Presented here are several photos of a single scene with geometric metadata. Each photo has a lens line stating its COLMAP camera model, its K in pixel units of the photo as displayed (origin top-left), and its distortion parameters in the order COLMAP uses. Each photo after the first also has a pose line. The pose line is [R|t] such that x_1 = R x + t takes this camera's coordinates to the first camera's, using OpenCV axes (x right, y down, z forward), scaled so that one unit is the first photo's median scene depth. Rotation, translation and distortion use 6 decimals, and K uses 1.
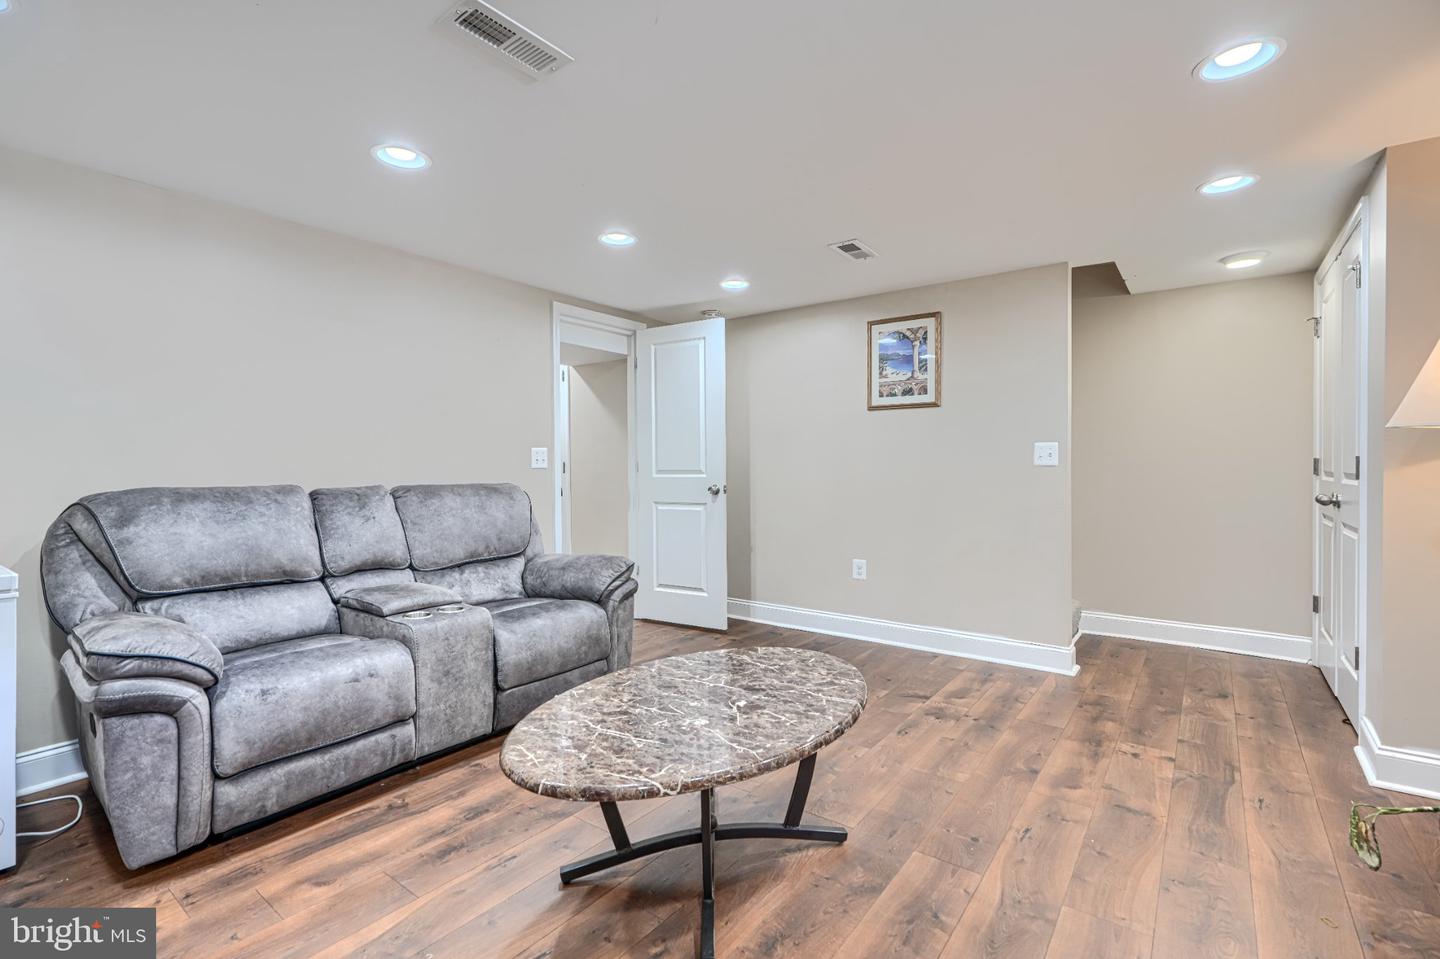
lens RADIAL K [[652.7, 0, 718.5], [0, 652.7, 473.1], [0, 0, 1]] dist [0.001195, 0.000602]
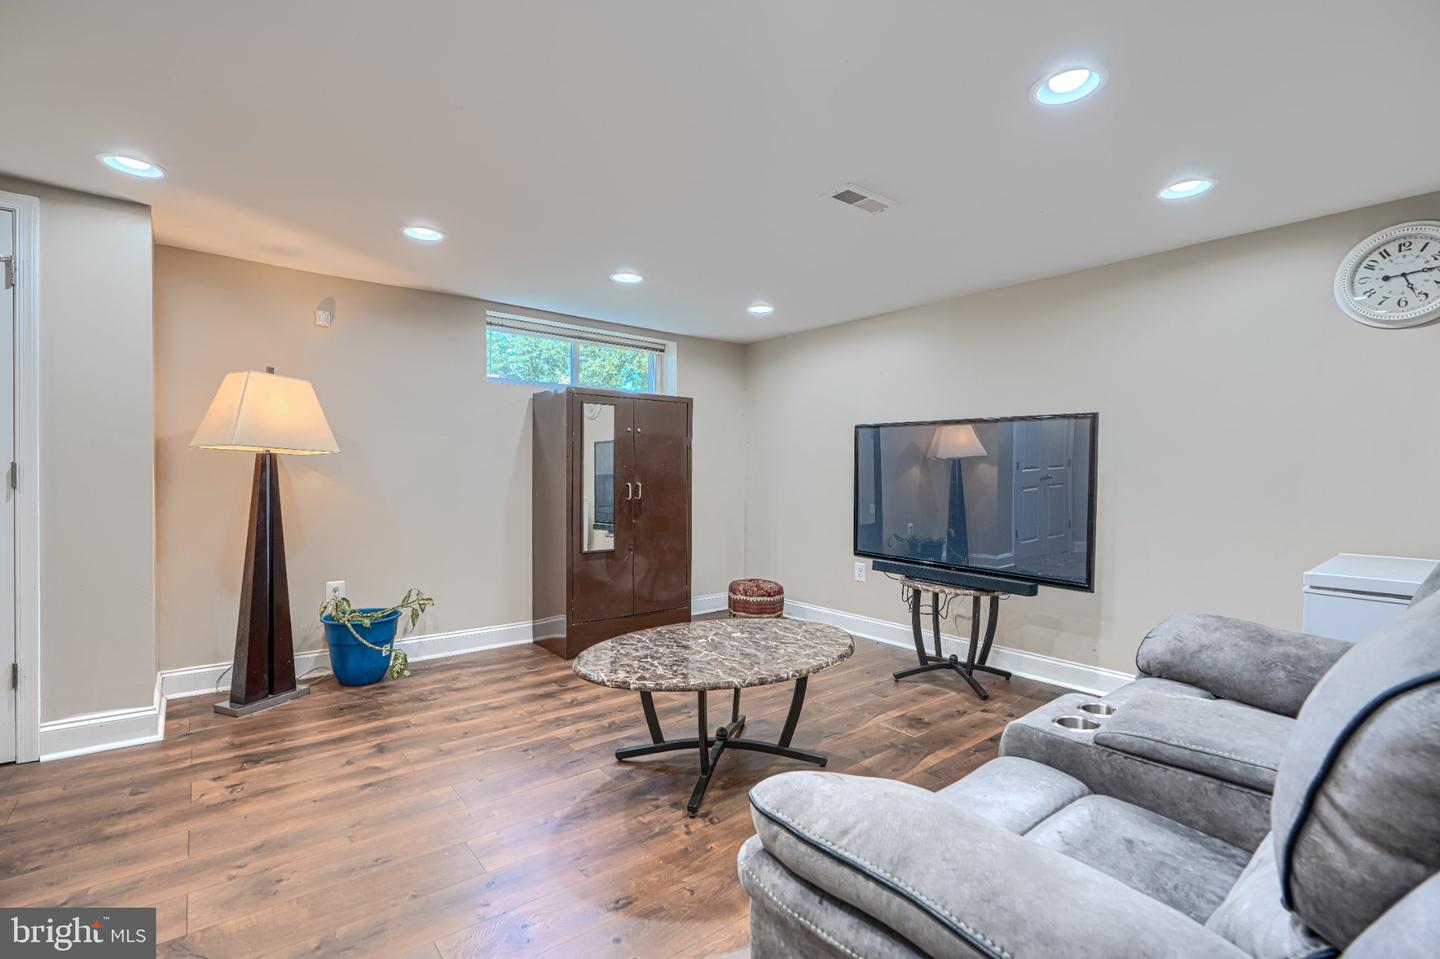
lens RADIAL K [[649.4, 0, 720.0], [0, 649.4, 479.5], [0, 0, 1]] dist [0.000782, 0.000215]
pose [[-0.971038, -0.006625, 0.238832, -0.268404], [-0.001805, 0.999790, 0.020393, -0.024348], [-0.238917, 0.019371, -0.970847, 1.862208]]
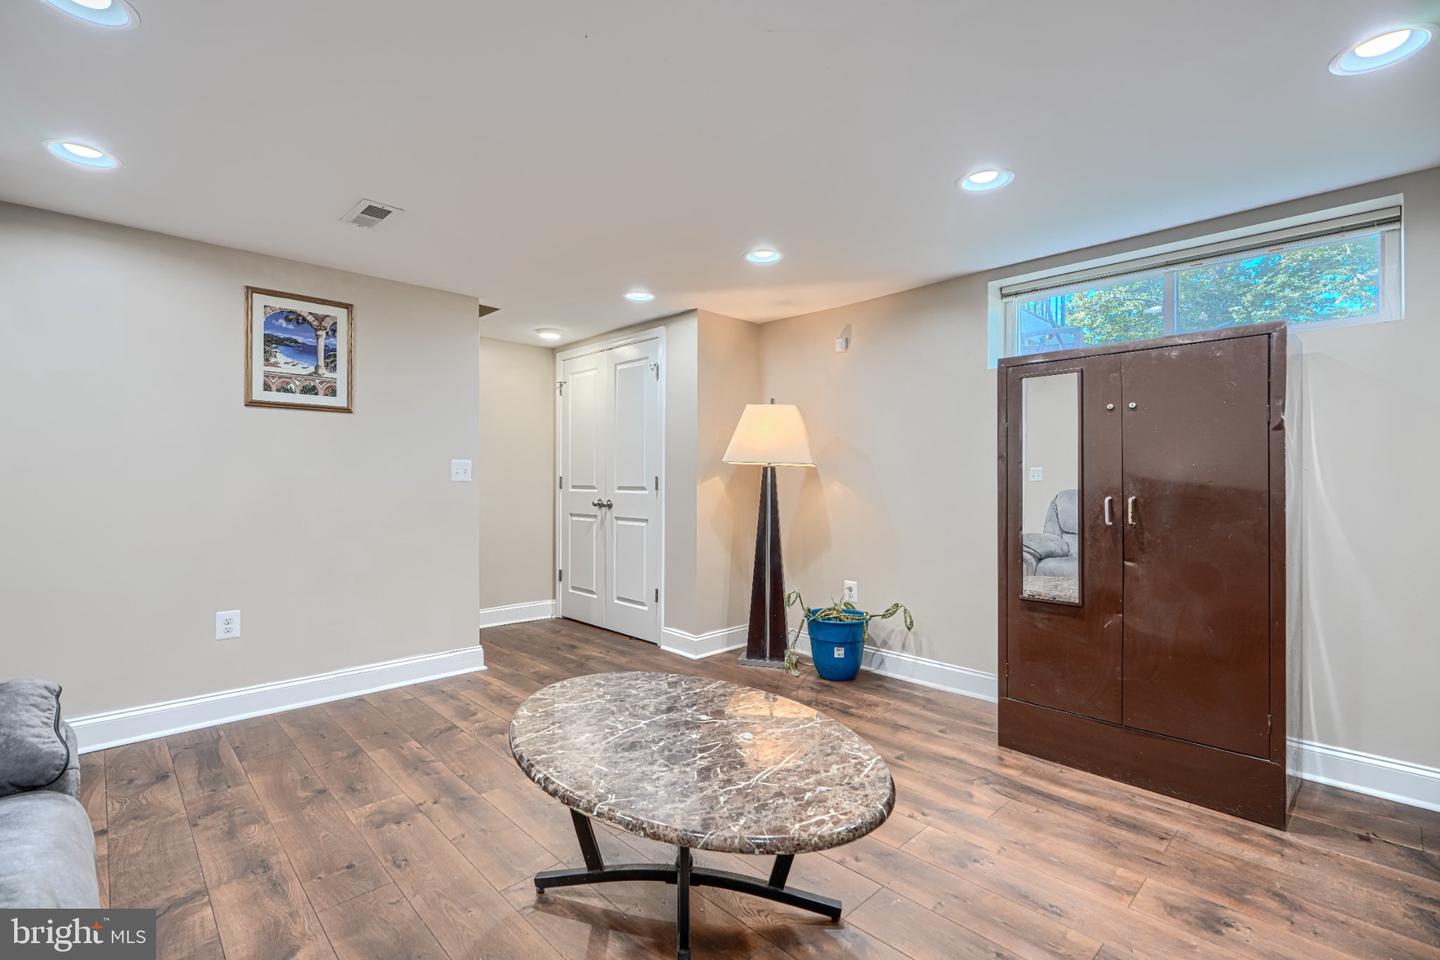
lens RADIAL K [[649.4, 0, 720.0], [0, 649.4, 480.0], [0, 0, 1]] dist [0.000782, 0.000215]
pose [[0.153325, 0.005459, 0.988161, -0.746417], [0.008242, 0.999943, -0.006803, -0.004336], [-0.988142, 0.009187, 0.153271, 0.643478]]
